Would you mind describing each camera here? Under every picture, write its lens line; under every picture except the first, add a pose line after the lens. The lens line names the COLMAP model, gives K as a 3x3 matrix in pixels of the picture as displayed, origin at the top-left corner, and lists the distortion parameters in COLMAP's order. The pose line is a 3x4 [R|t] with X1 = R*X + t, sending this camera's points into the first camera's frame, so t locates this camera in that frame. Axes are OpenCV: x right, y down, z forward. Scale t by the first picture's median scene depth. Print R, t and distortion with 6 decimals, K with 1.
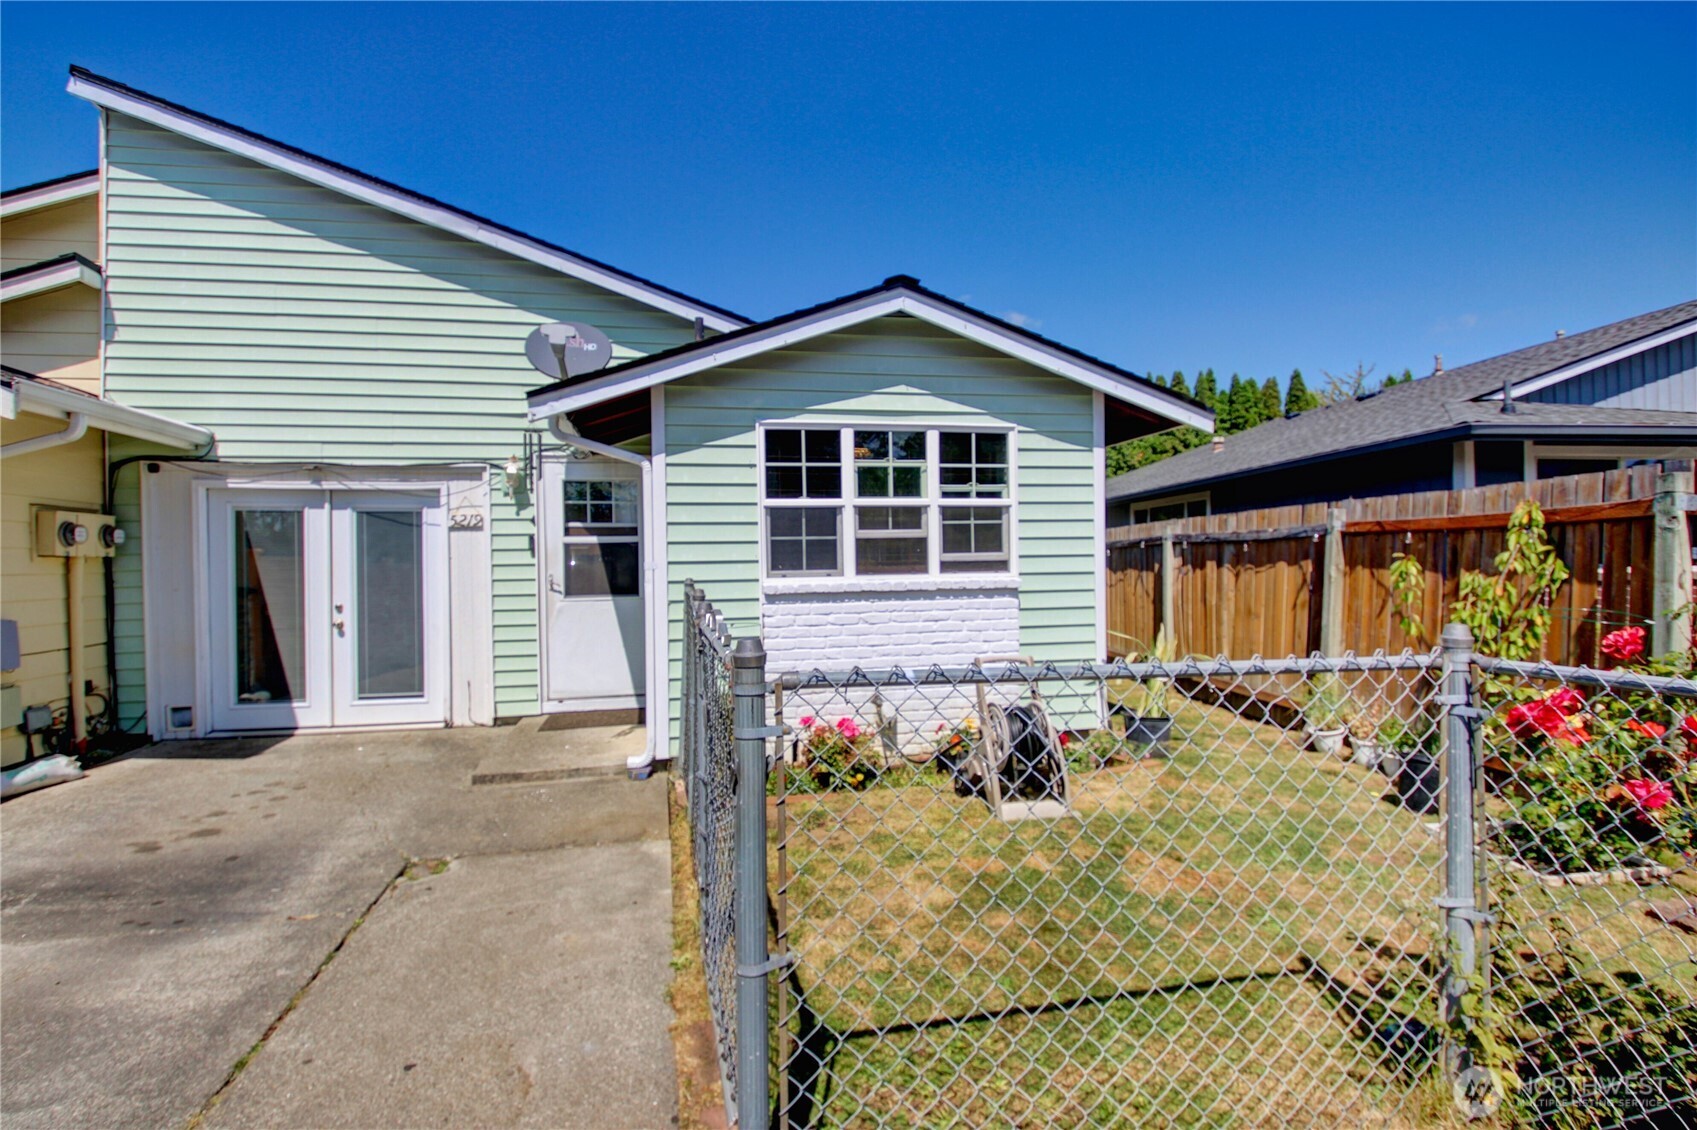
lens RADIAL K [[789.4, 0, 842.6], [0, 789.4, 567.0], [0, 0, 1]] dist [-0.009555, -0.011492]
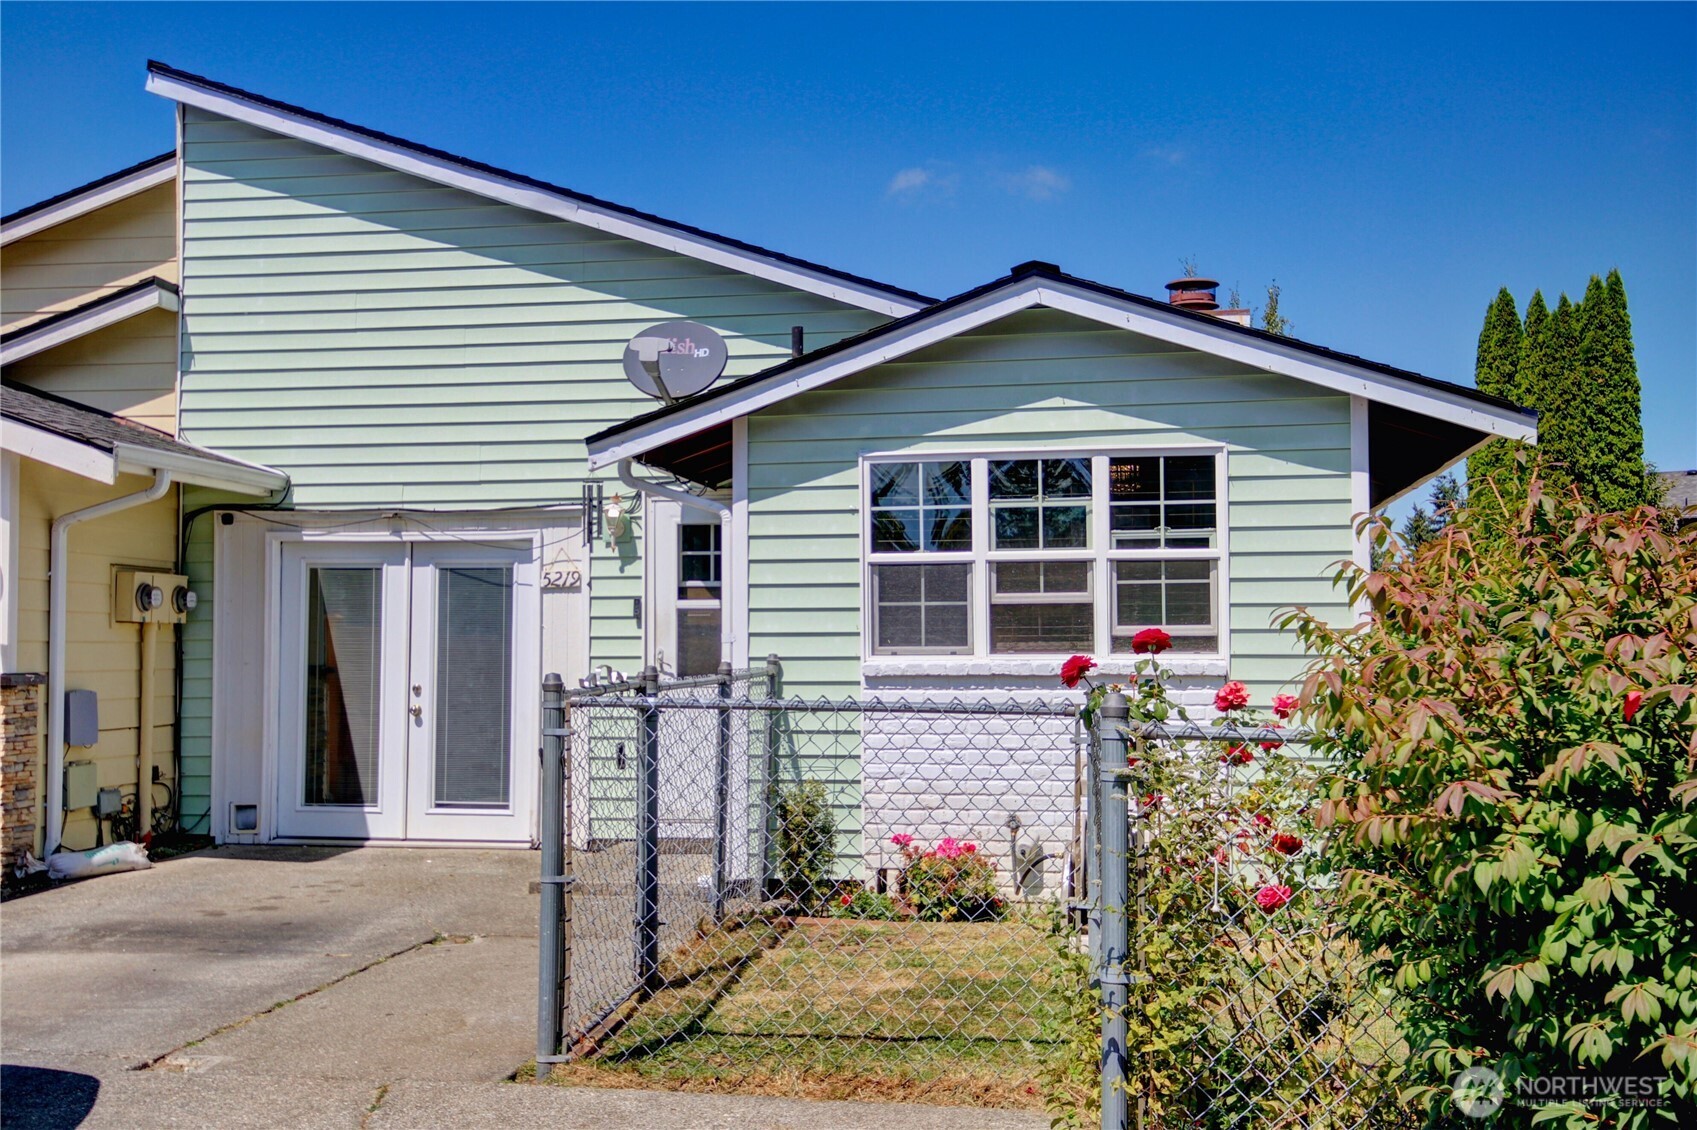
lens RADIAL K [[1762.7, 0, 839.3], [0, 1762.7, 566.8], [0, 0, 1]] dist [0.067627, 0.000000]
pose [[0.928188, -0.005834, -0.372067, 0.491564], [-0.013453, 0.998697, -0.049222, 0.012188], [0.371869, 0.050693, 0.926900, -0.590993]]
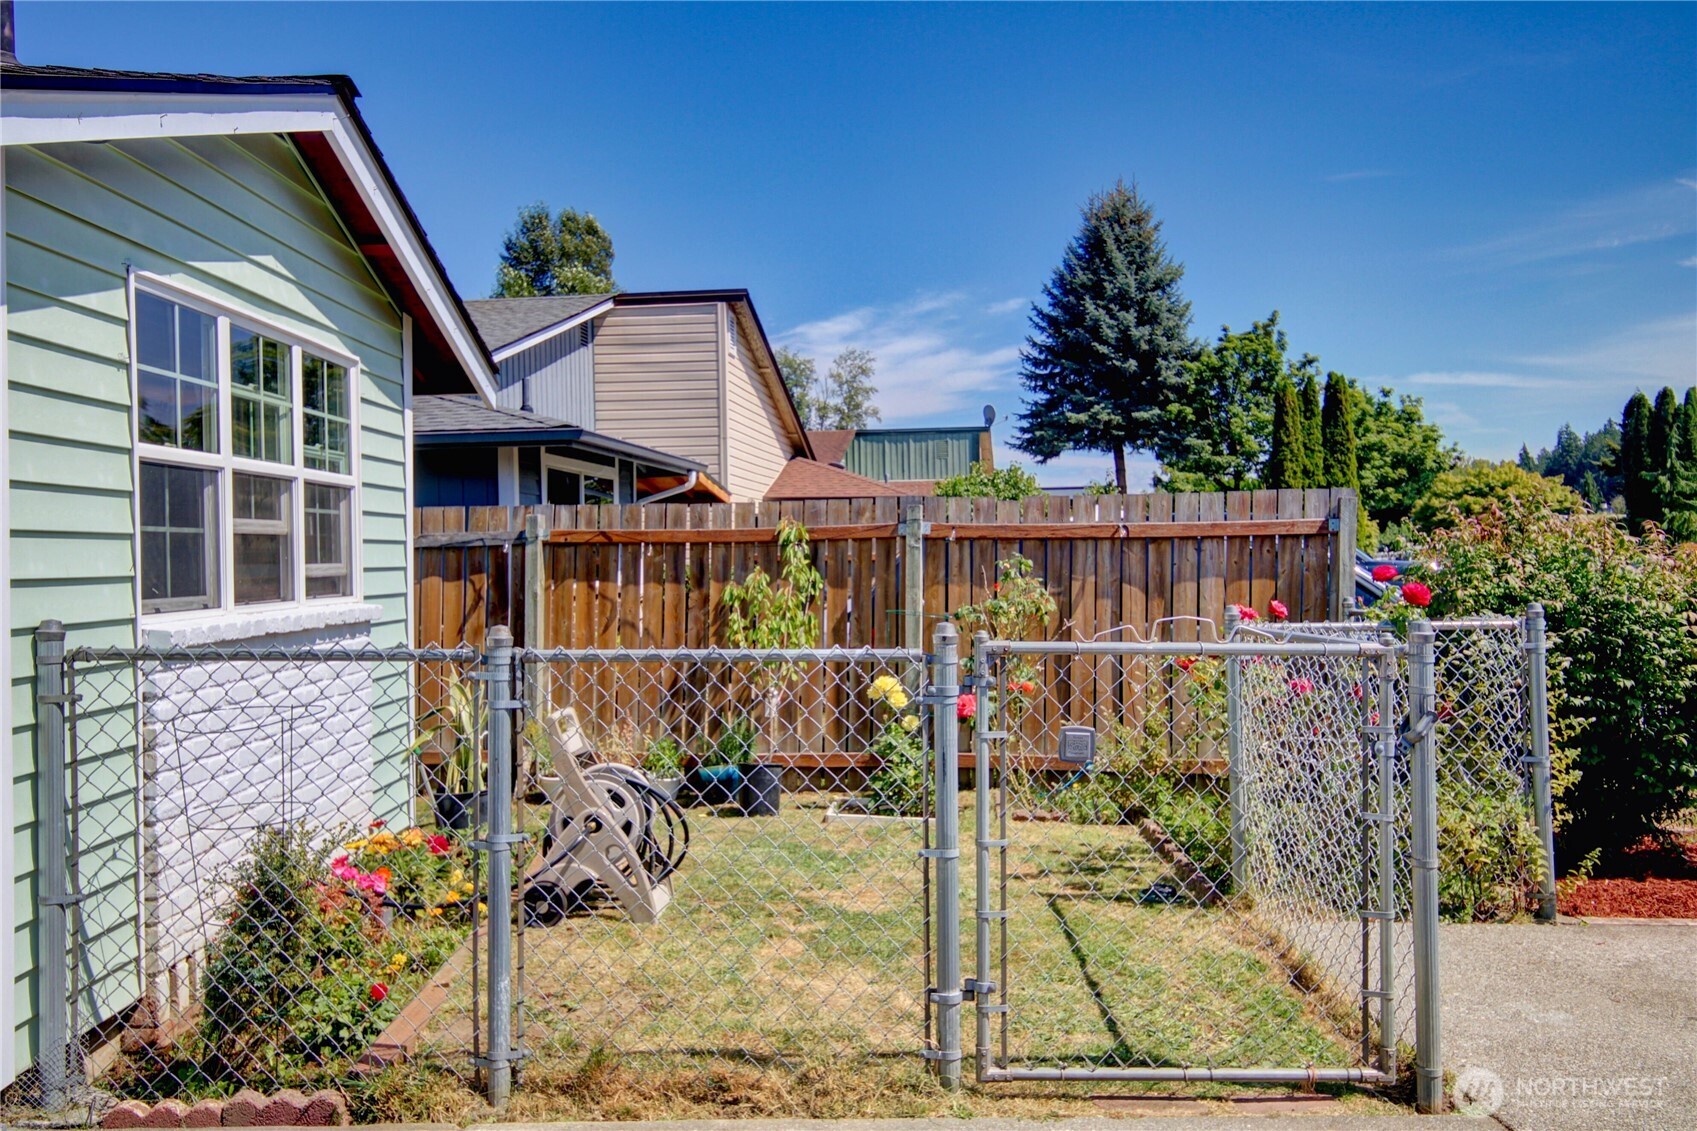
lens RADIAL K [[1270.4, 0, 849.9], [0, 1270.4, 577.5], [0, 0, 1]] dist [0.015724, 0.001523]
pose [[0.201375, -0.005299, 0.979500, -0.697471], [0.018087, 0.999835, 0.001691, -0.001704], [-0.979347, 0.017376, 0.201437, 0.423687]]
